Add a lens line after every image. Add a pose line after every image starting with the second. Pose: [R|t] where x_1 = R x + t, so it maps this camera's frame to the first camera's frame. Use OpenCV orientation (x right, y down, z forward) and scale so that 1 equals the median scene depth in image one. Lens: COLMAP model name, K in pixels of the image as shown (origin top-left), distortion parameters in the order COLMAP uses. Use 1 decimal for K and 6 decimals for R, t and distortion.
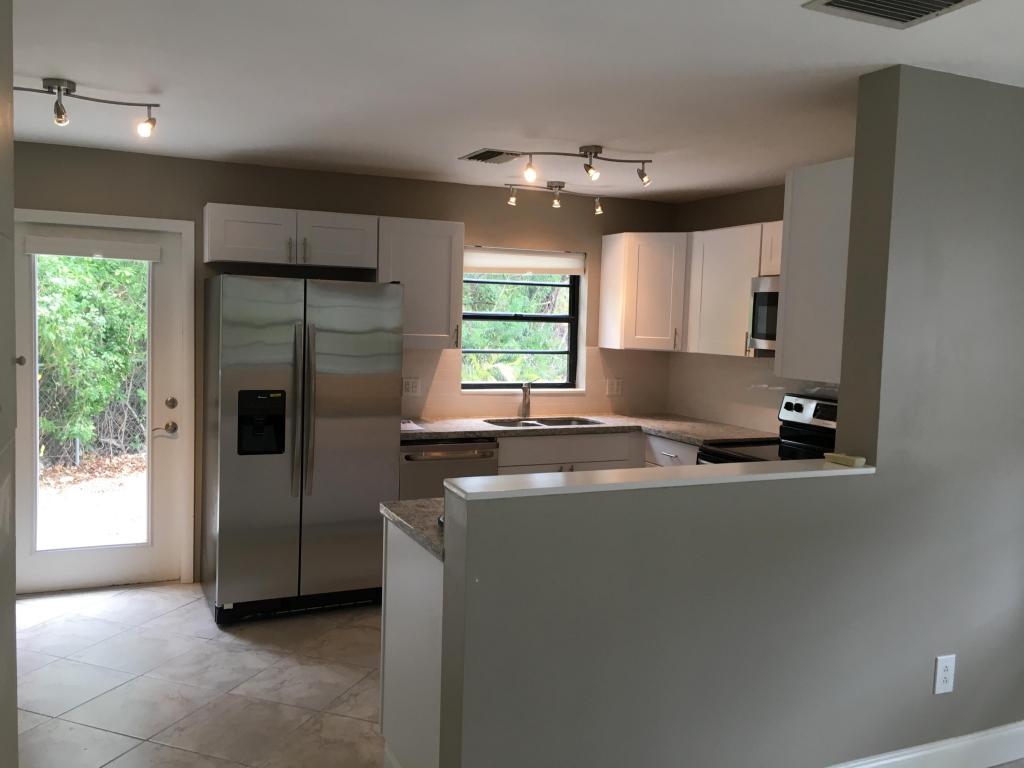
lens RADIAL K [[863.6, 0, 512.0], [0, 863.6, 384.0], [0, 0, 1]] dist [0.092118, -0.120703]
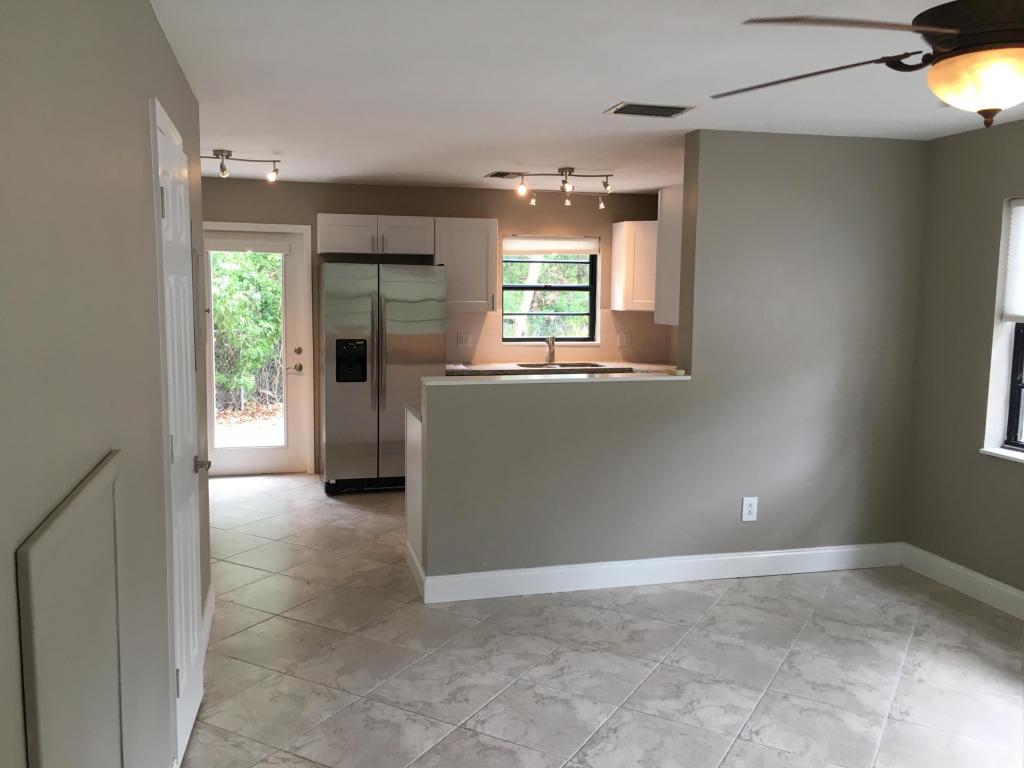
lens RADIAL K [[863.6, 0, 512.0], [0, 863.6, 384.0], [0, 0, 1]] dist [0.092118, -0.120703]
pose [[0.986639, 0.001082, -0.162919, 0.187471], [0.004205, 0.999476, 0.032106, 0.030405], [0.162868, -0.032362, 0.986117, -0.353299]]
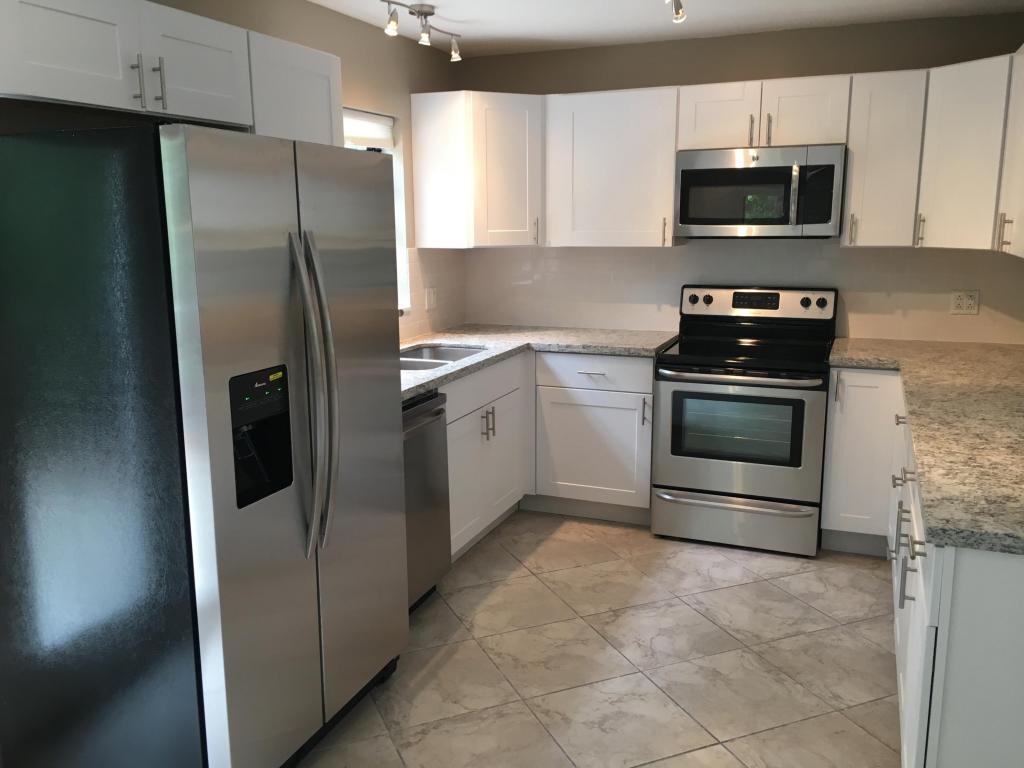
lens RADIAL K [[863.6, 0, 512.0], [0, 863.6, 384.0], [0, 0, 1]] dist [0.092118, -0.120703]
pose [[0.725738, -0.164947, 0.667905, -0.412647], [0.082107, 0.984660, 0.153957, -0.039619], [-0.683054, -0.056892, 0.728148, 0.434743]]
